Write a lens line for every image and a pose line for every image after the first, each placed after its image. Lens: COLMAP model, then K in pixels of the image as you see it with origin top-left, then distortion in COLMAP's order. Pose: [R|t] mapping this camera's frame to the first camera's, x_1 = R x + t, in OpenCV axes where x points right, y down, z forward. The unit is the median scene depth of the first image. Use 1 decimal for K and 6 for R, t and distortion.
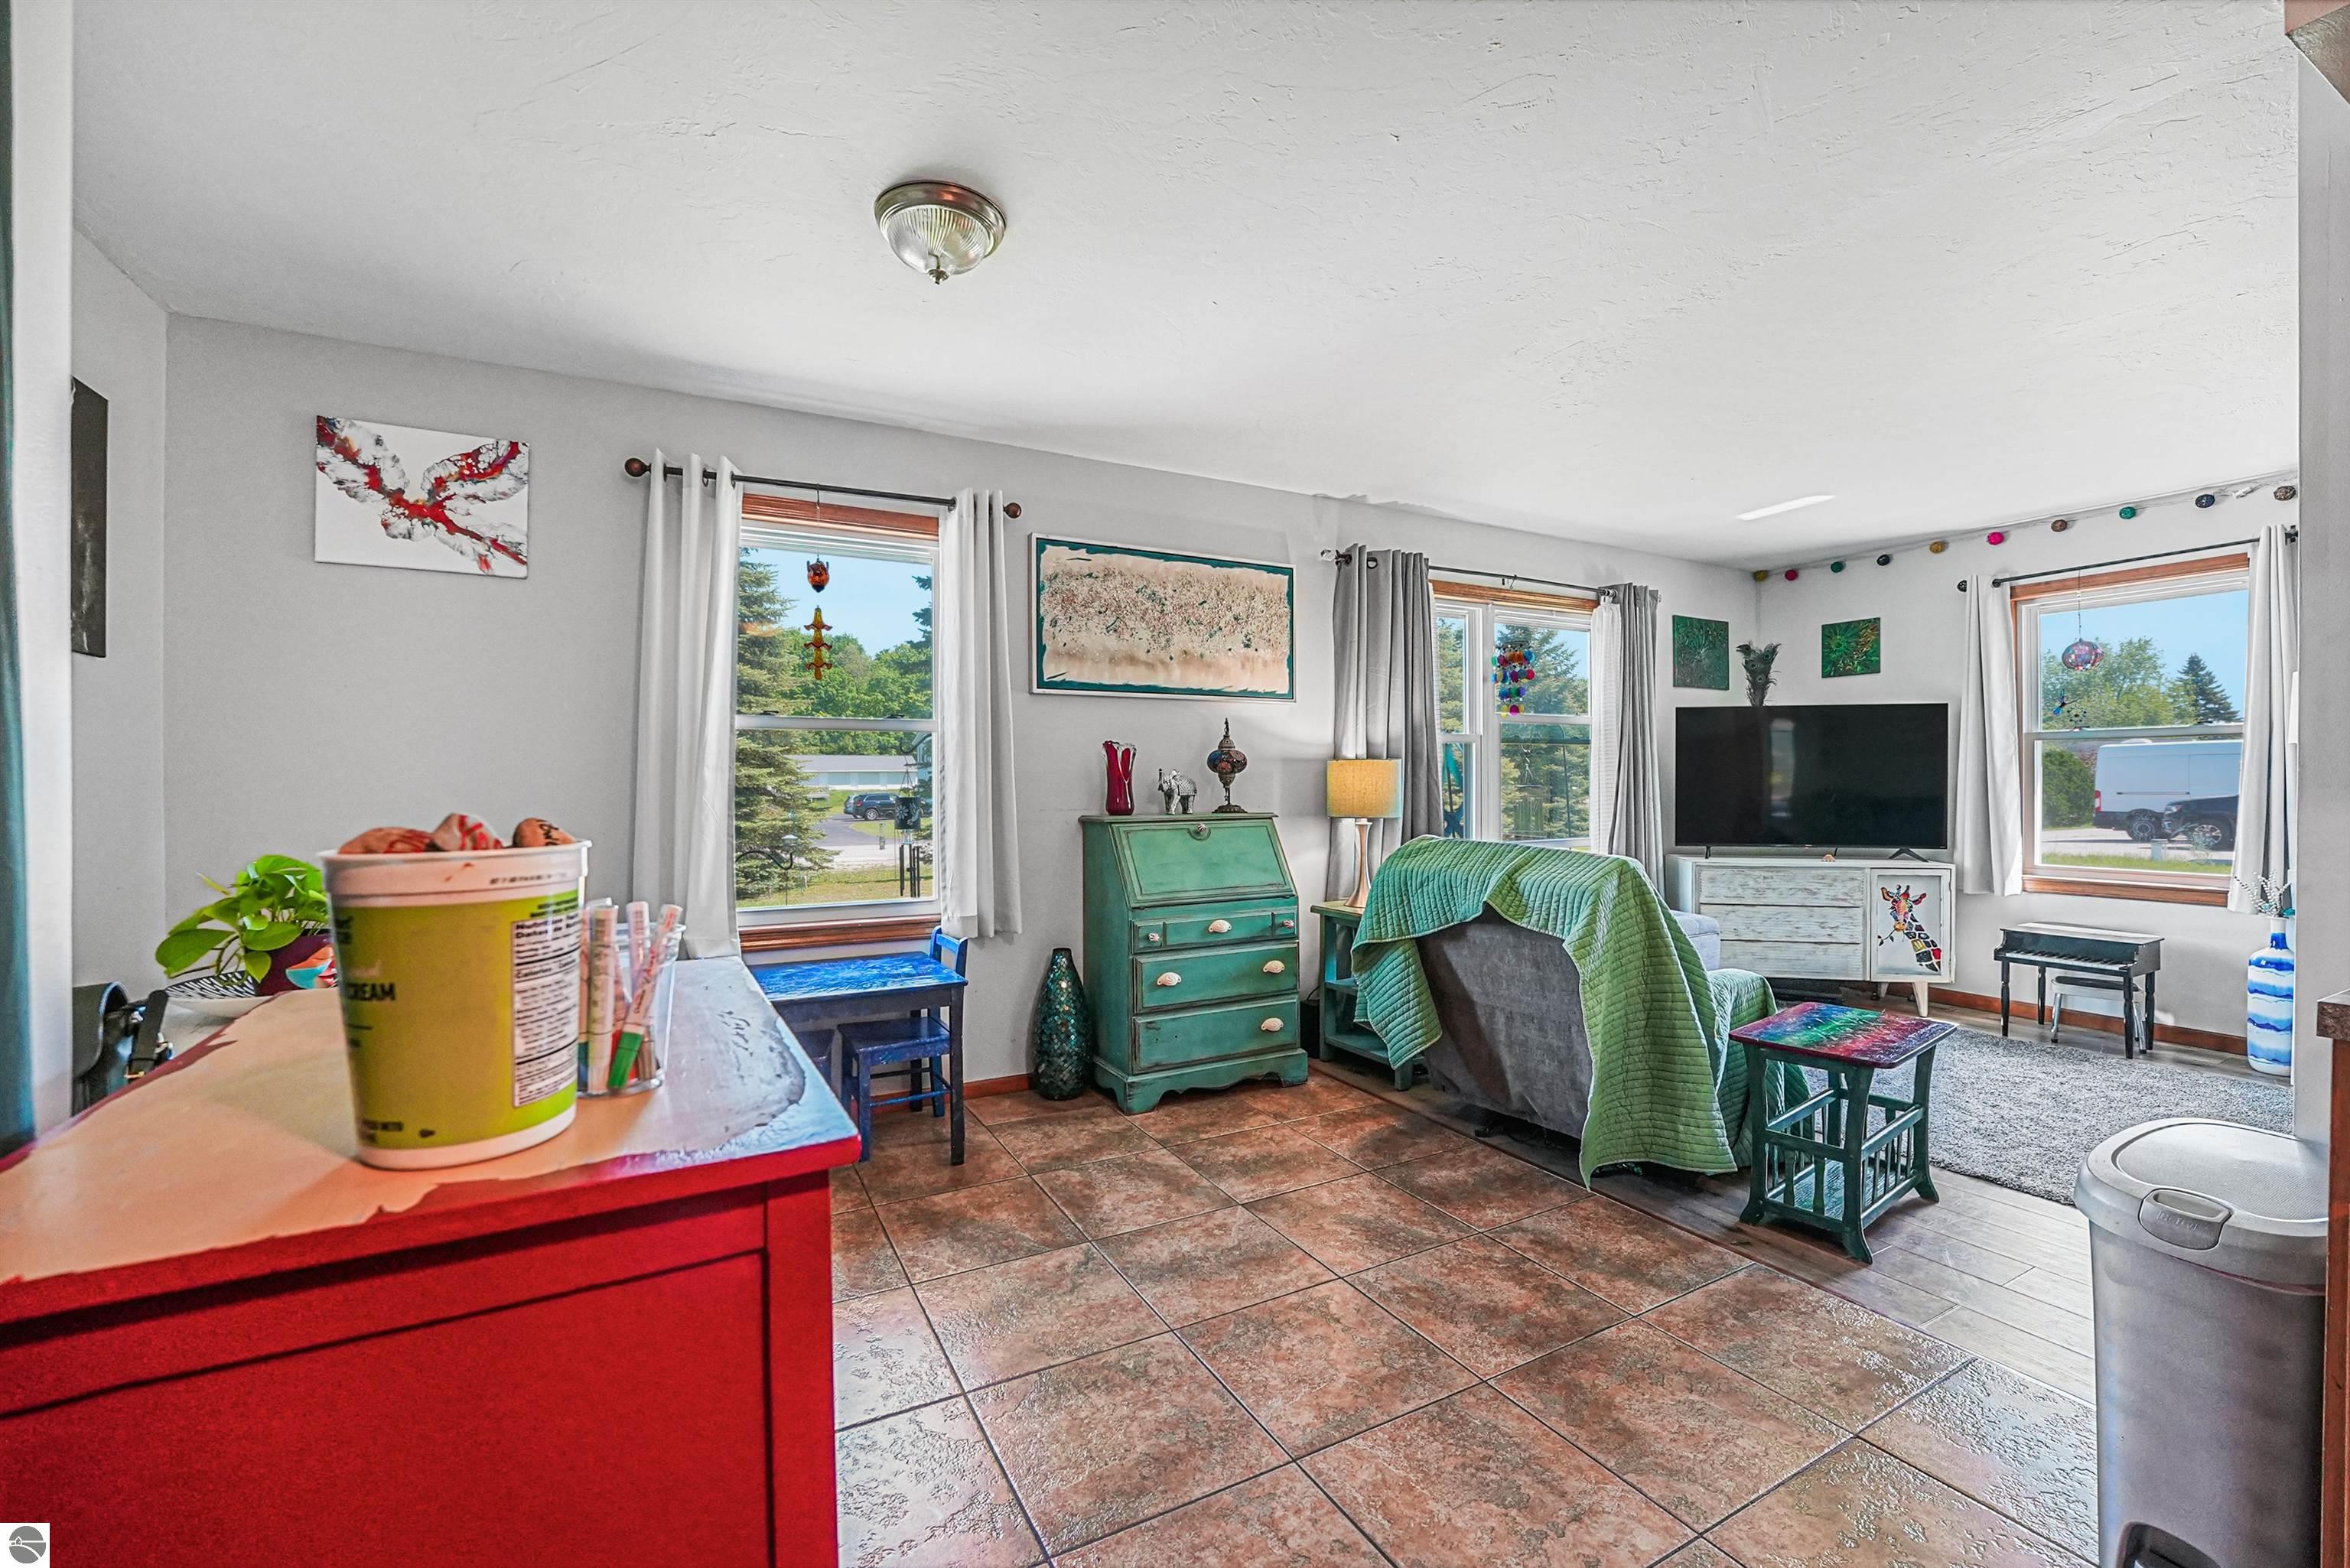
lens RADIAL K [[971.6, 0, 1176.9], [0, 971.6, 787.7], [0, 0, 1]] dist [-0.022803, 0.005000]
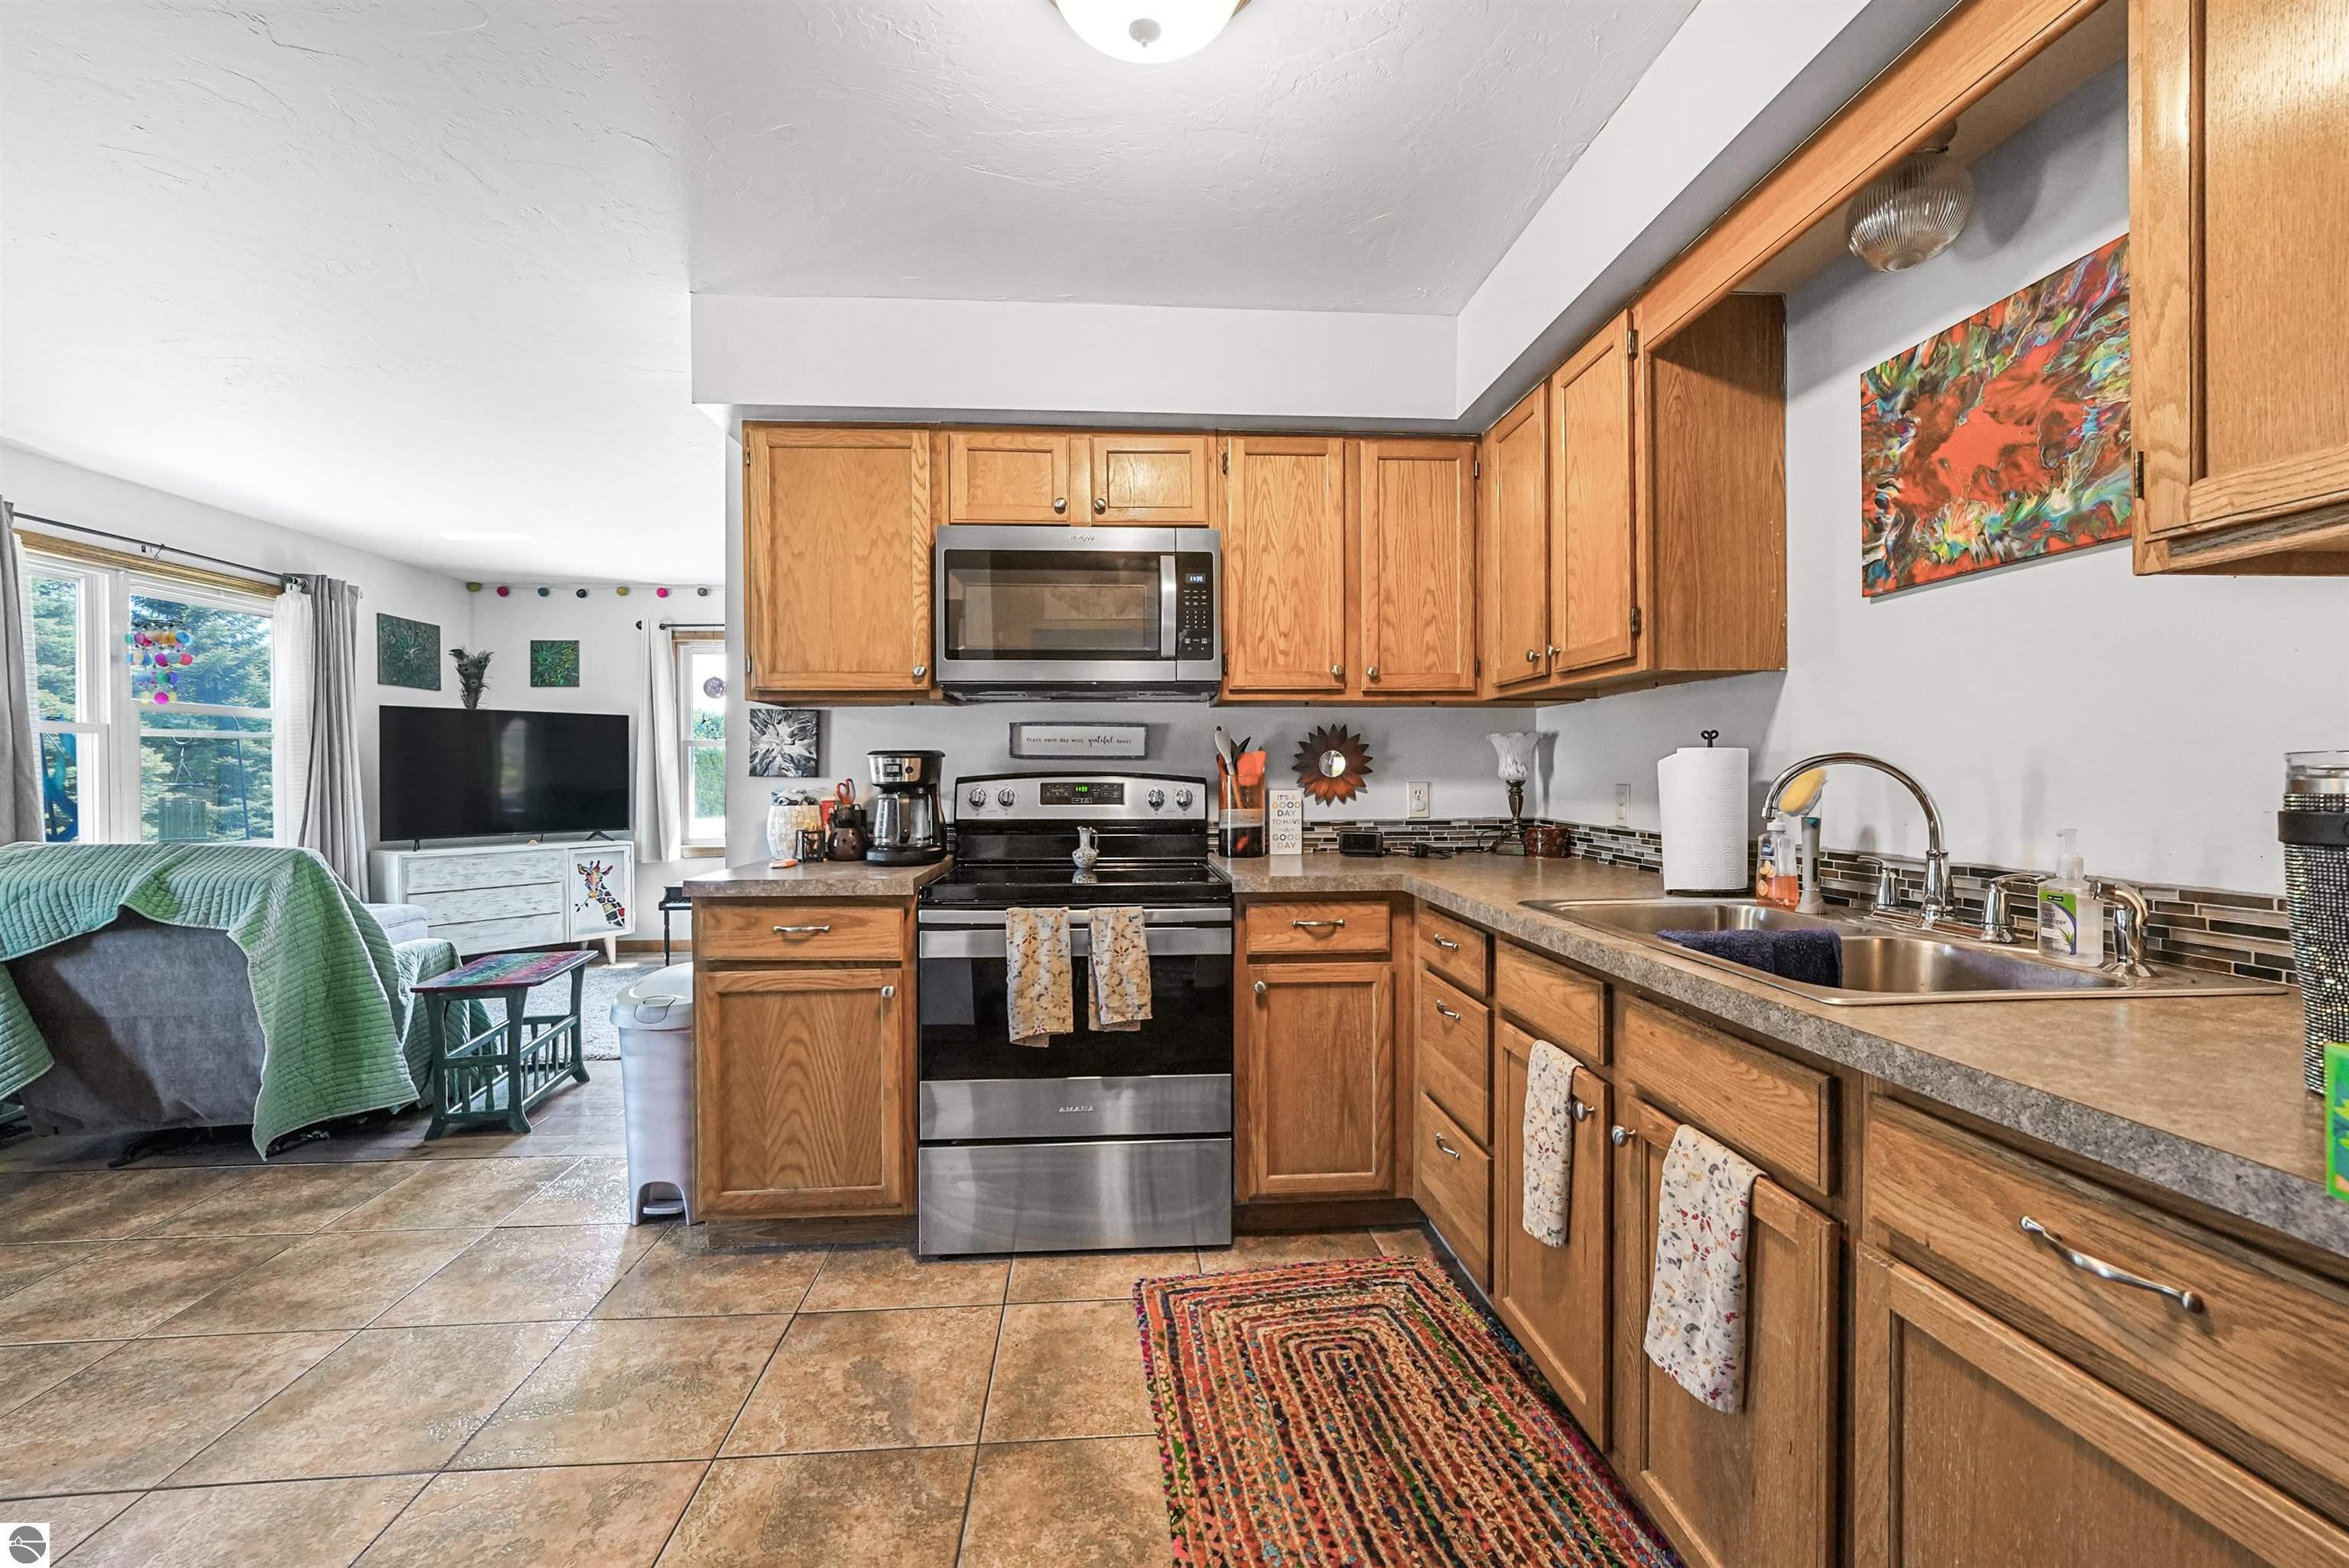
lens RADIAL K [[971.1, 0, 1210.3], [0, 971.1, 776.3], [0, 0, 1]] dist [-0.022803, 0.005000]
pose [[0.391522, -0.003412, 0.920162, -0.114492], [0.009748, 0.999952, -0.000440, 0.001599], [-0.920117, 0.009142, 0.391537, -0.330718]]
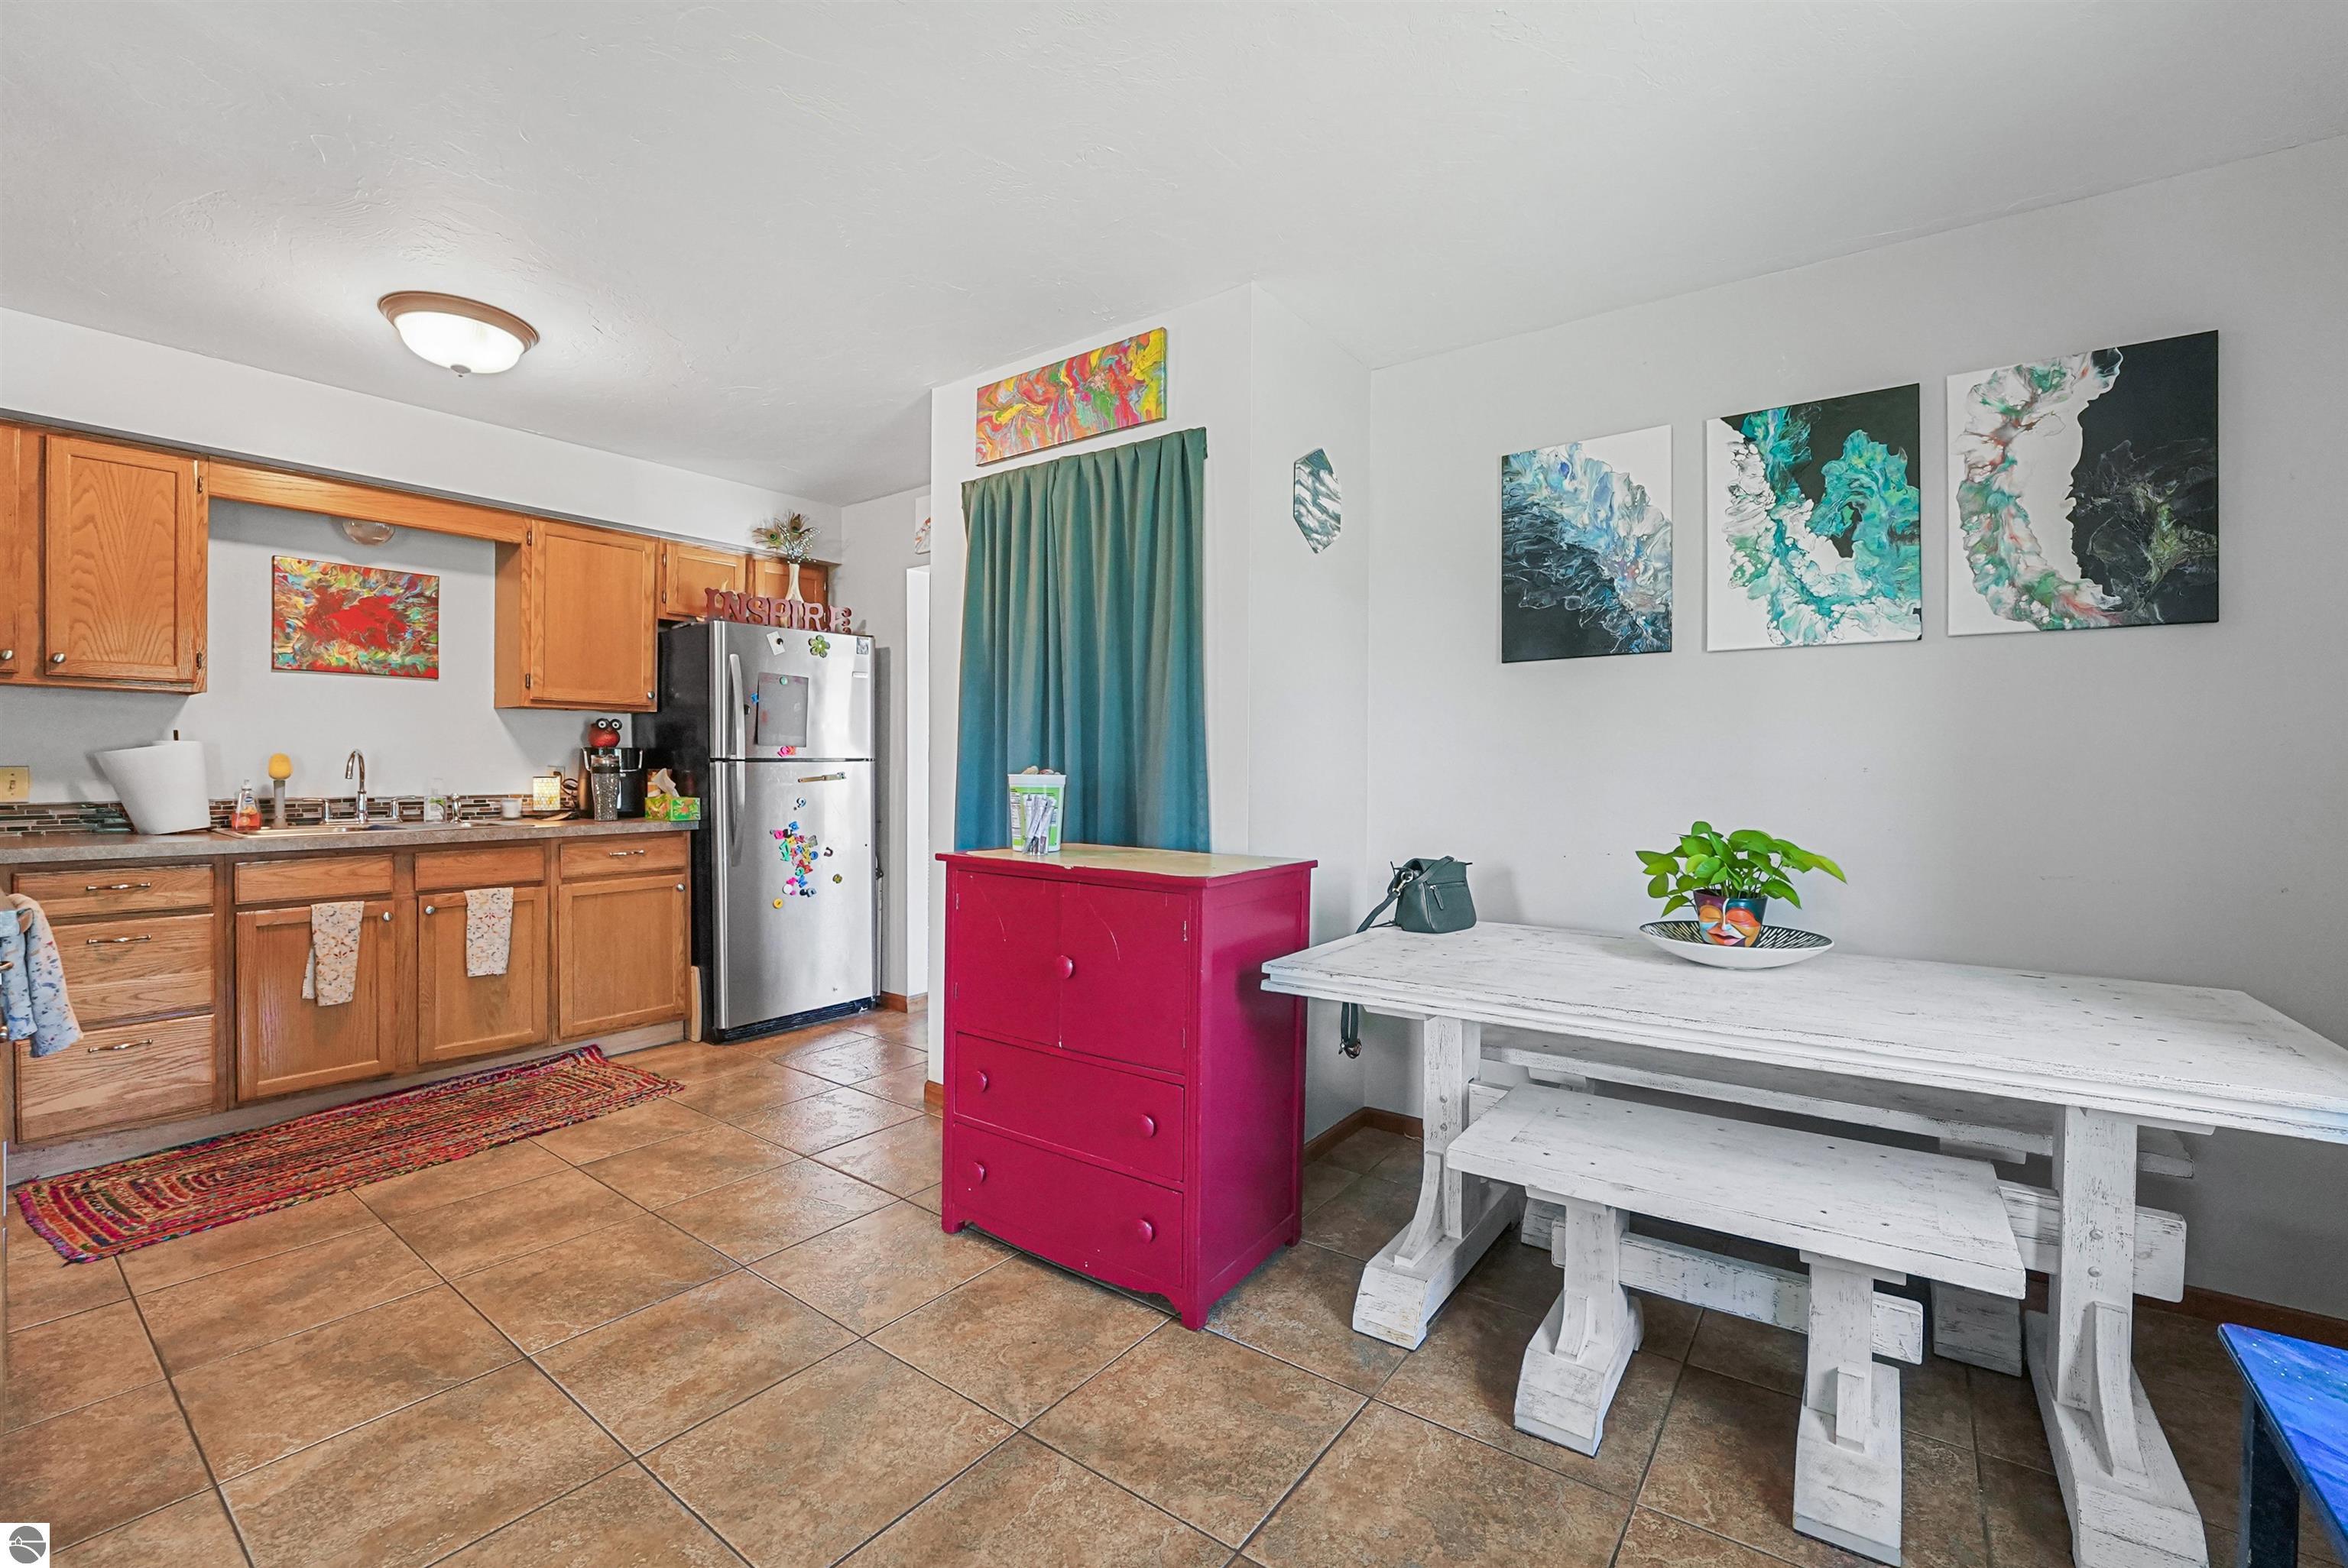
lens RADIAL K [[970.7, 0, 1166.6], [0, 970.7, 768.5], [0, 0, 1]] dist [-0.022803, 0.005000]
pose [[-0.905607, -0.001250, -0.424116, 0.098992], [-0.006675, 0.999914, 0.011307, -0.004853], [0.424065, 0.013071, -0.905537, 1.054431]]
